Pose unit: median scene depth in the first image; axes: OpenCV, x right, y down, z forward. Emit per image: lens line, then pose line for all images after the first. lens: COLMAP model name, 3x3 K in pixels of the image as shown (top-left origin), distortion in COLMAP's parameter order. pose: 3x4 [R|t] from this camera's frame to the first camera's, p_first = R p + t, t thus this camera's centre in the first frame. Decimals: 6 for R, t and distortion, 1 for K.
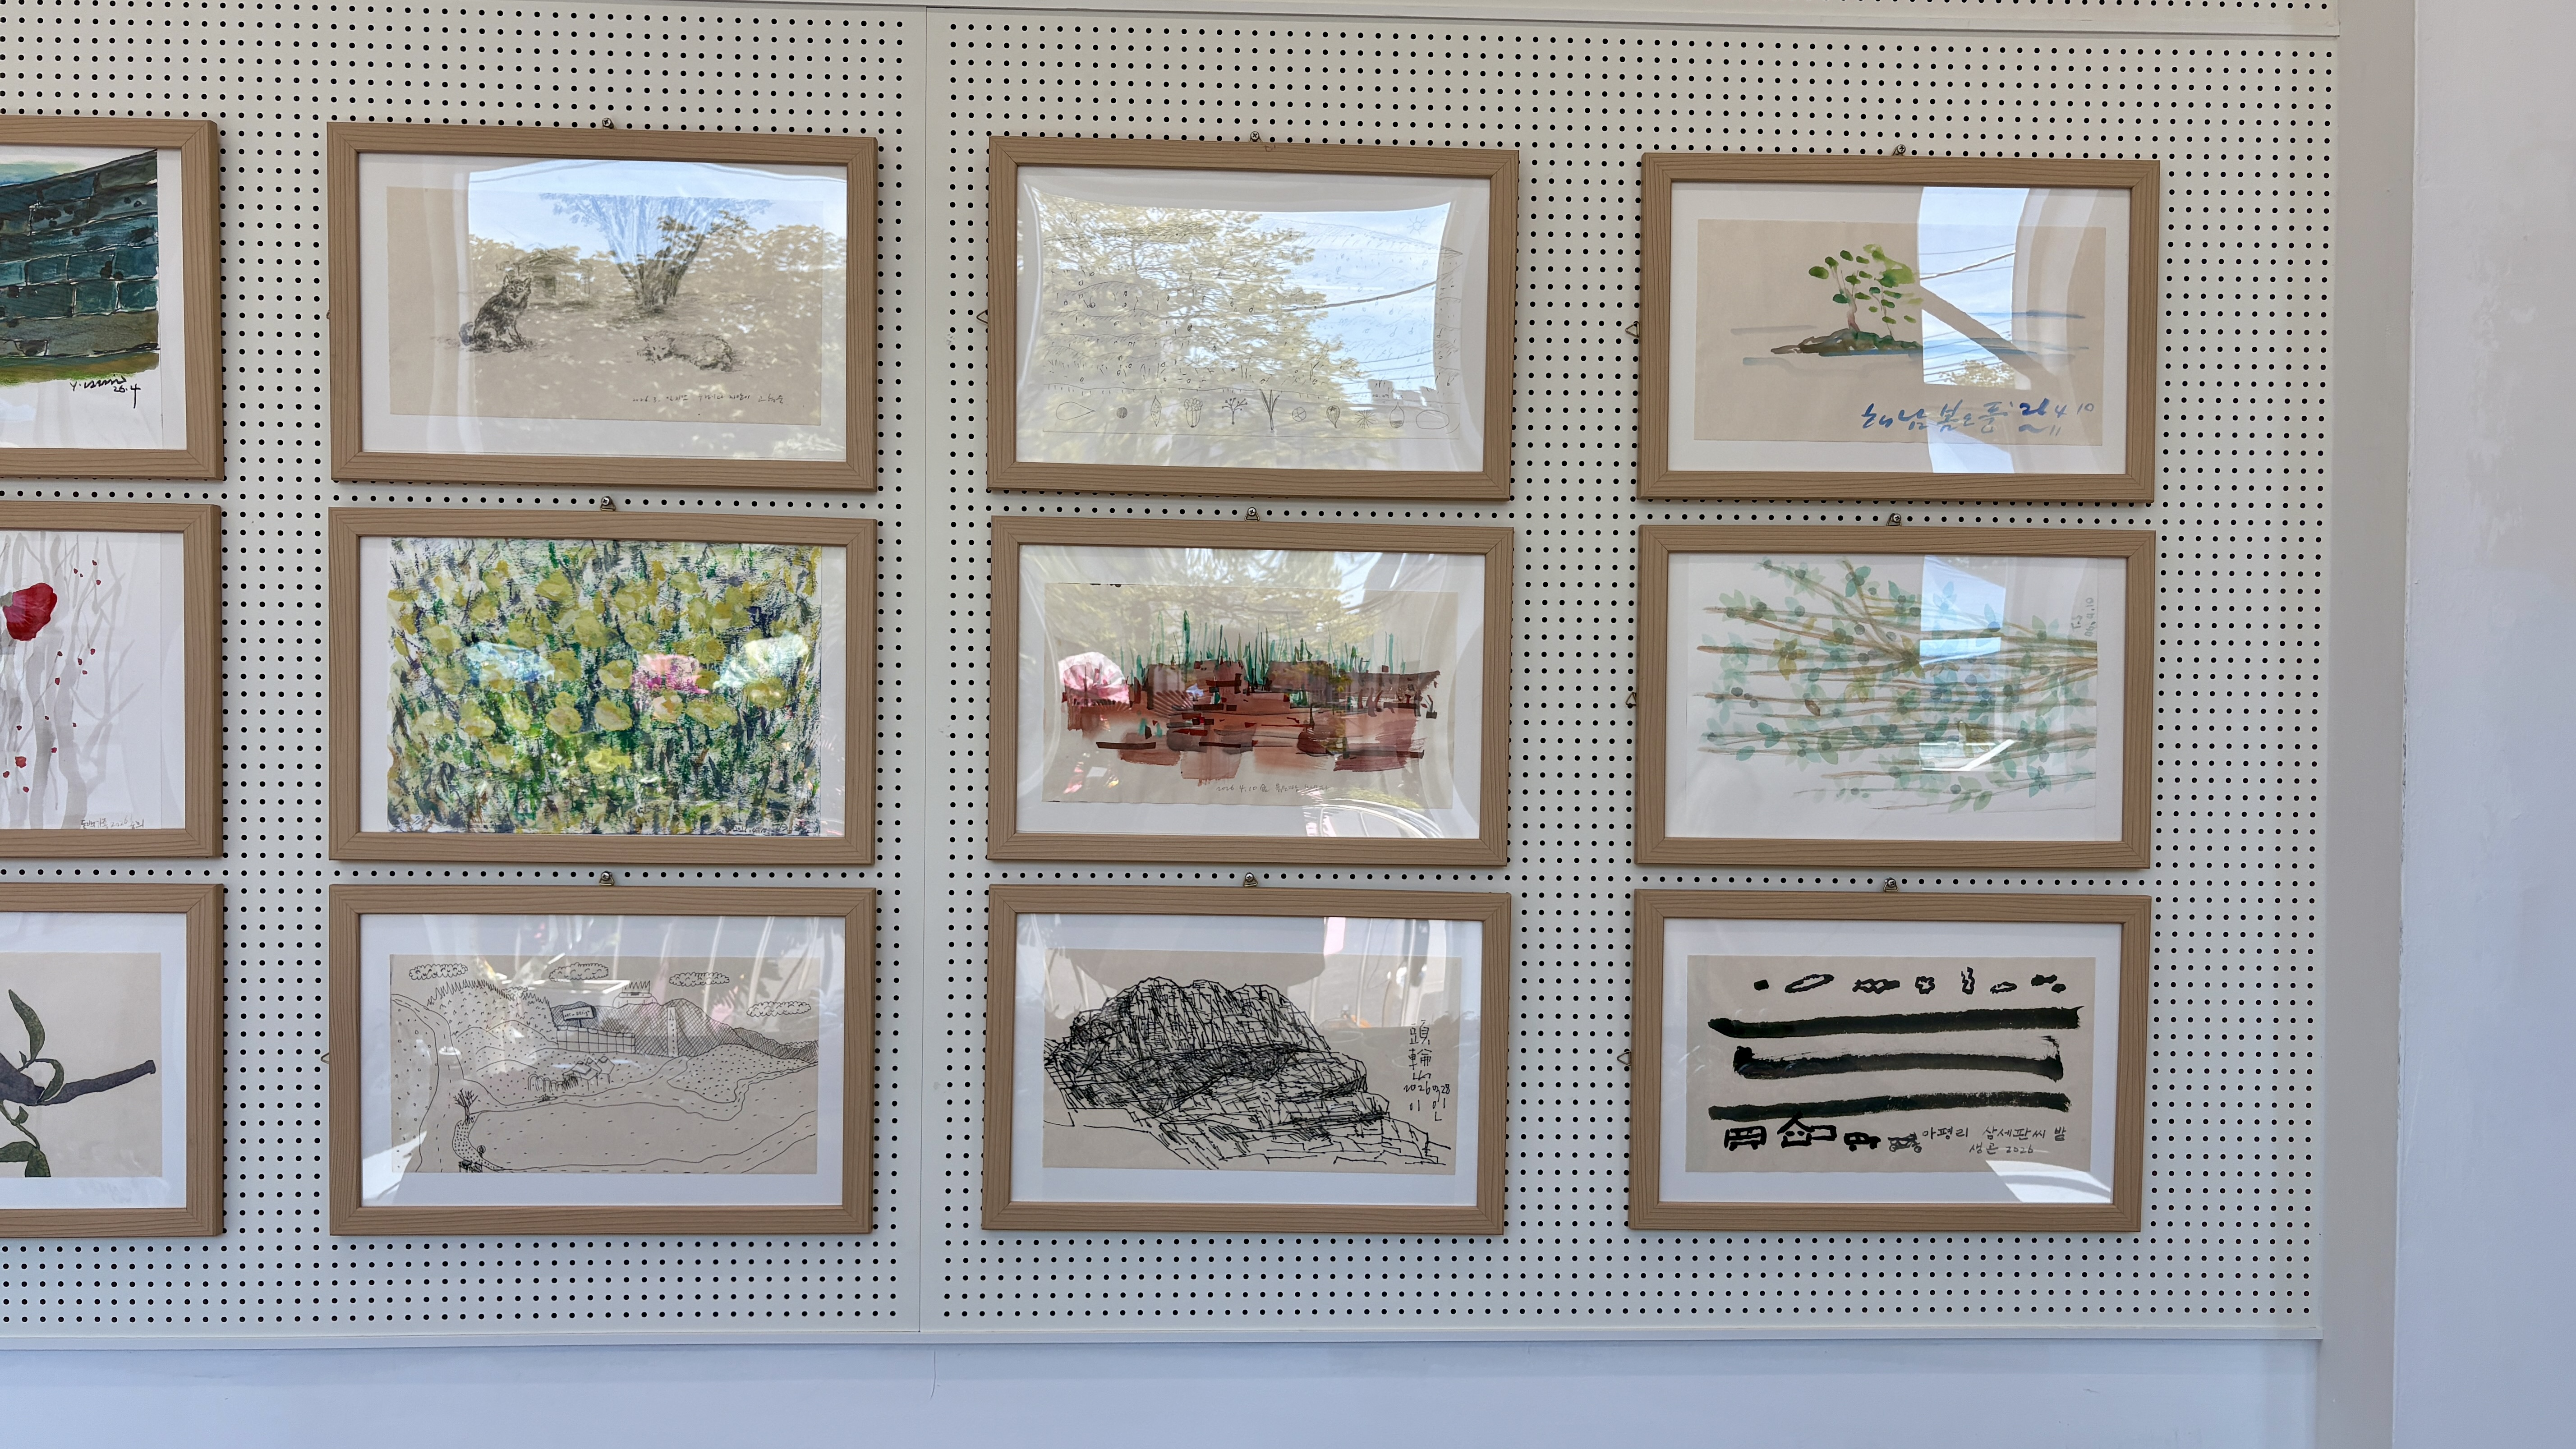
lens RADIAL K [[1967.6, 0, 1288.6], [0, 1967.6, 720.5], [0, 0, 1]] dist [0.014057, -0.012979]
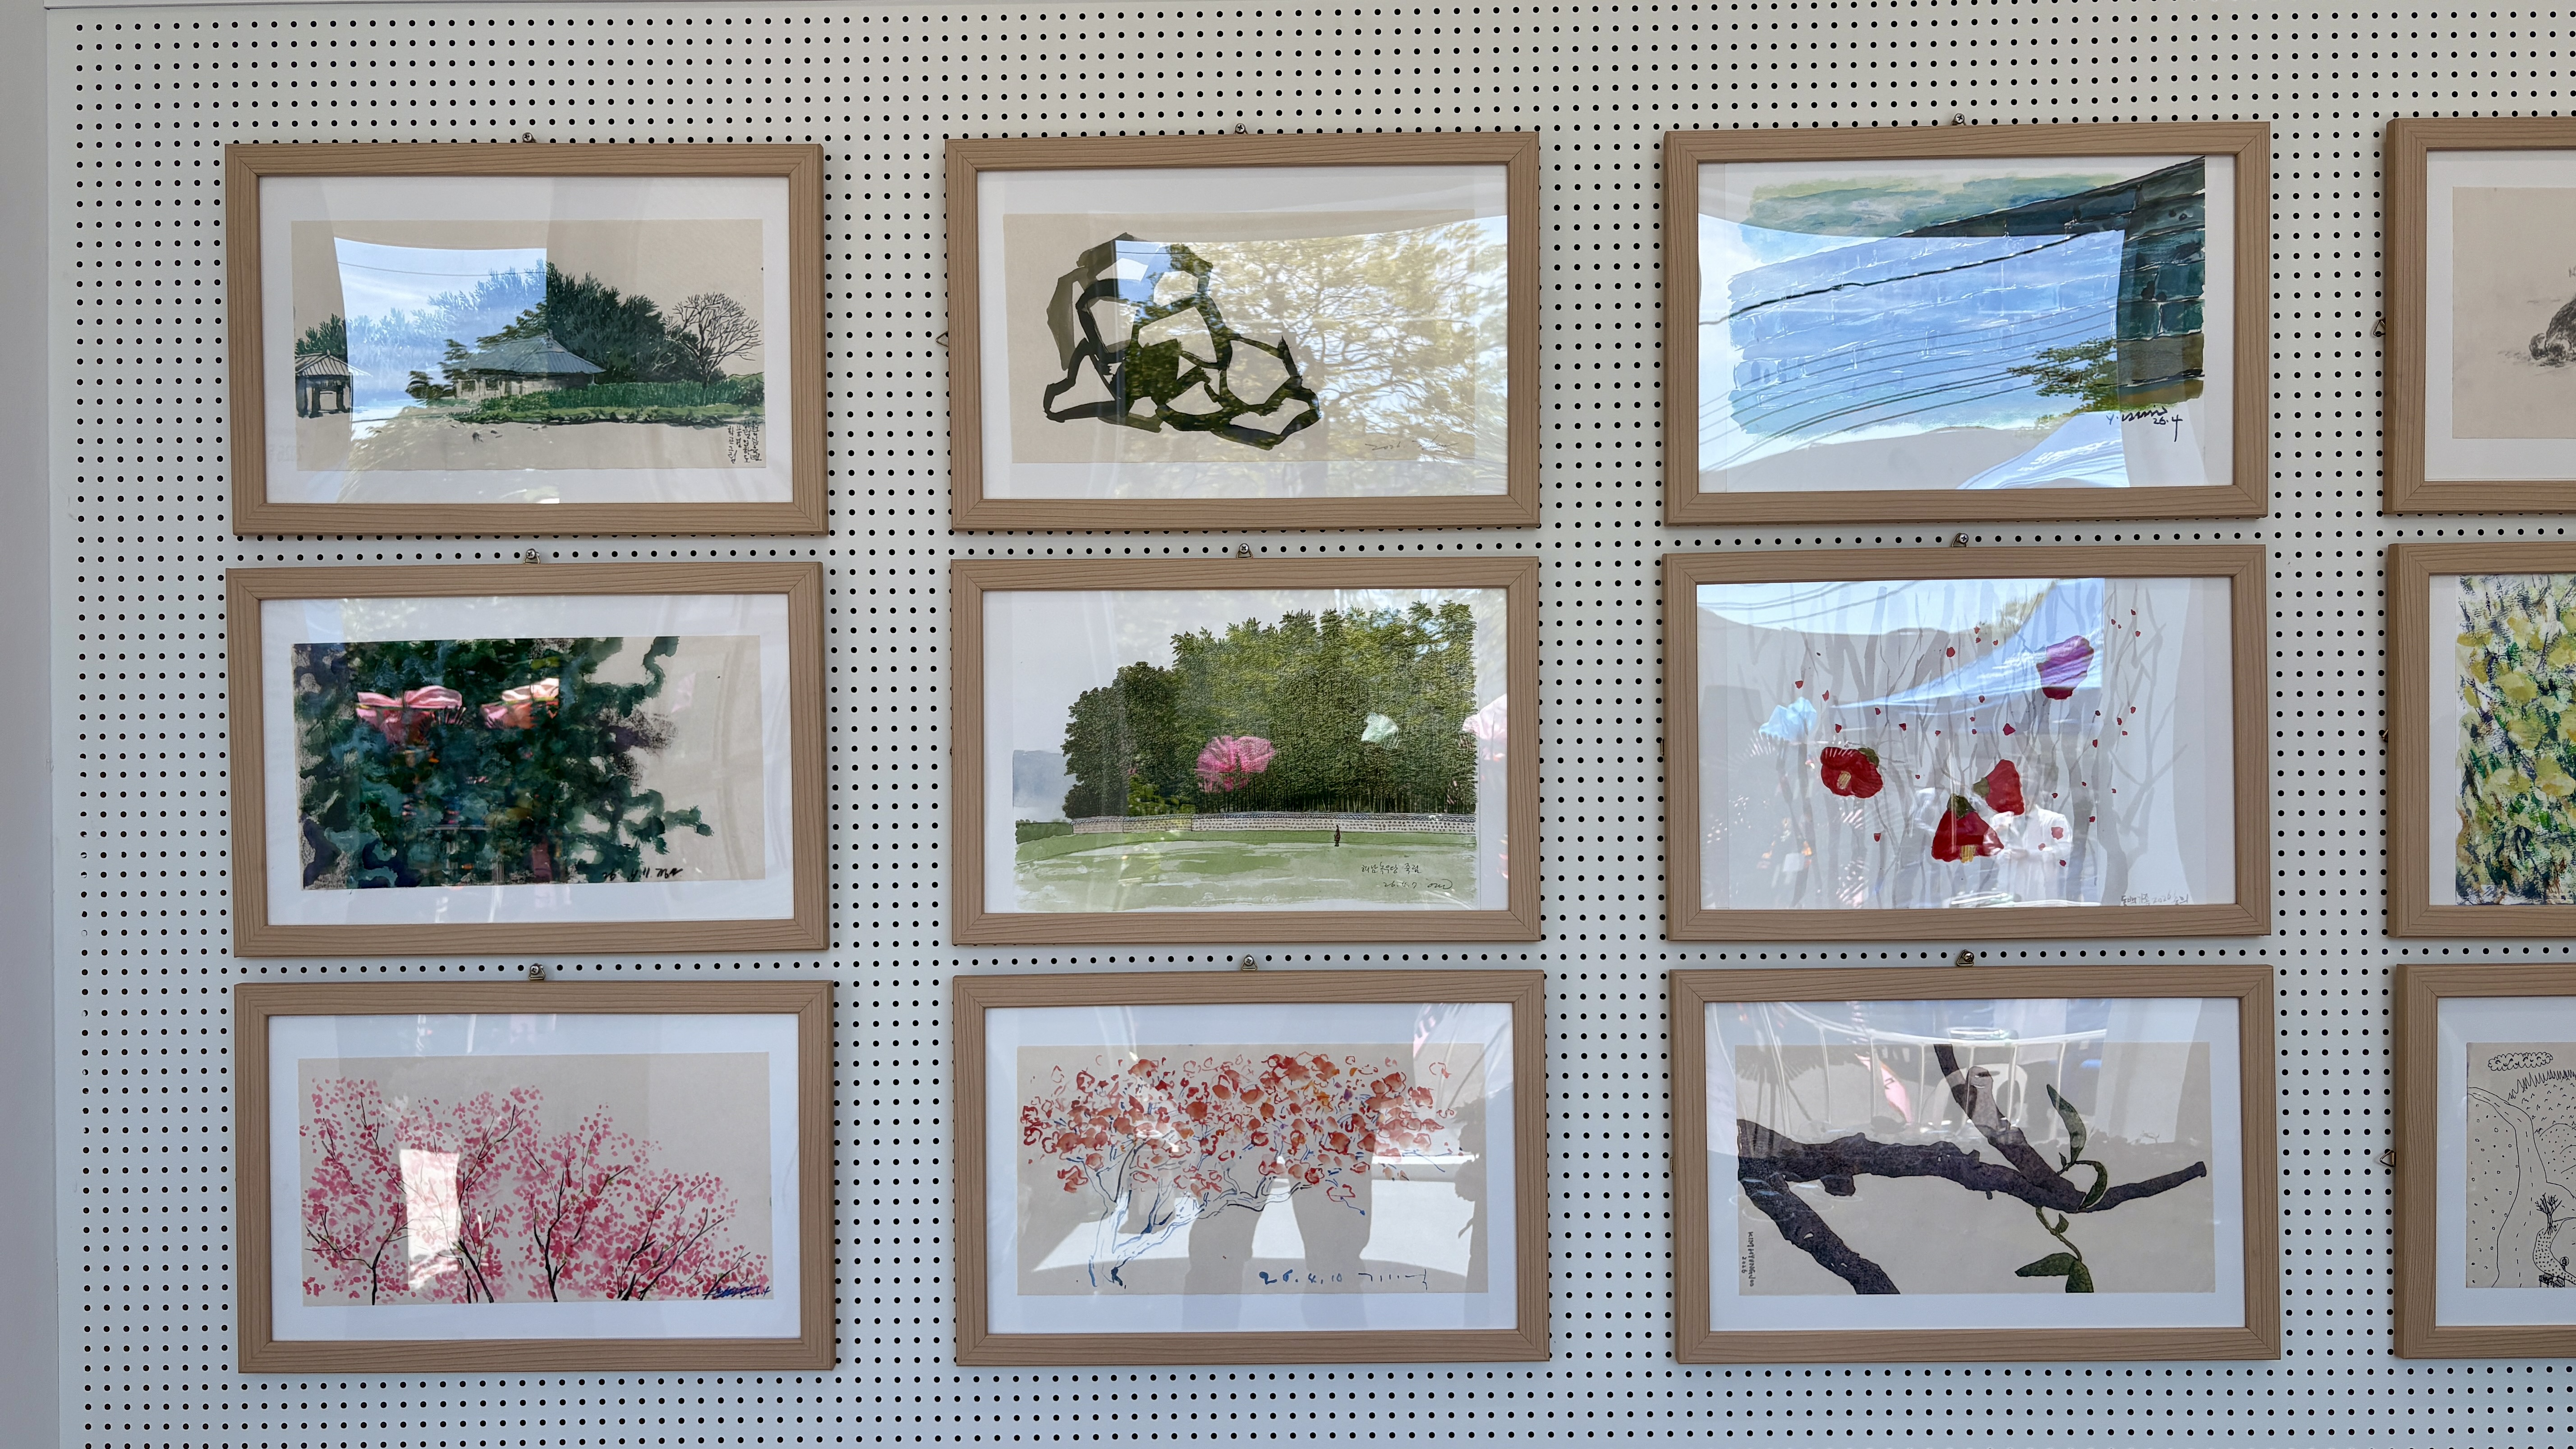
lens RADIAL K [[2218.5, 0, 1288.0], [0, 2218.5, 730.3], [0, 0, 1]] dist [0.026306, -0.024466]
pose [[0.997915, -0.019832, -0.061418, -0.922411], [0.018363, 0.999533, -0.024406, -0.007582], [0.061873, 0.023227, 0.997814, -0.044112]]
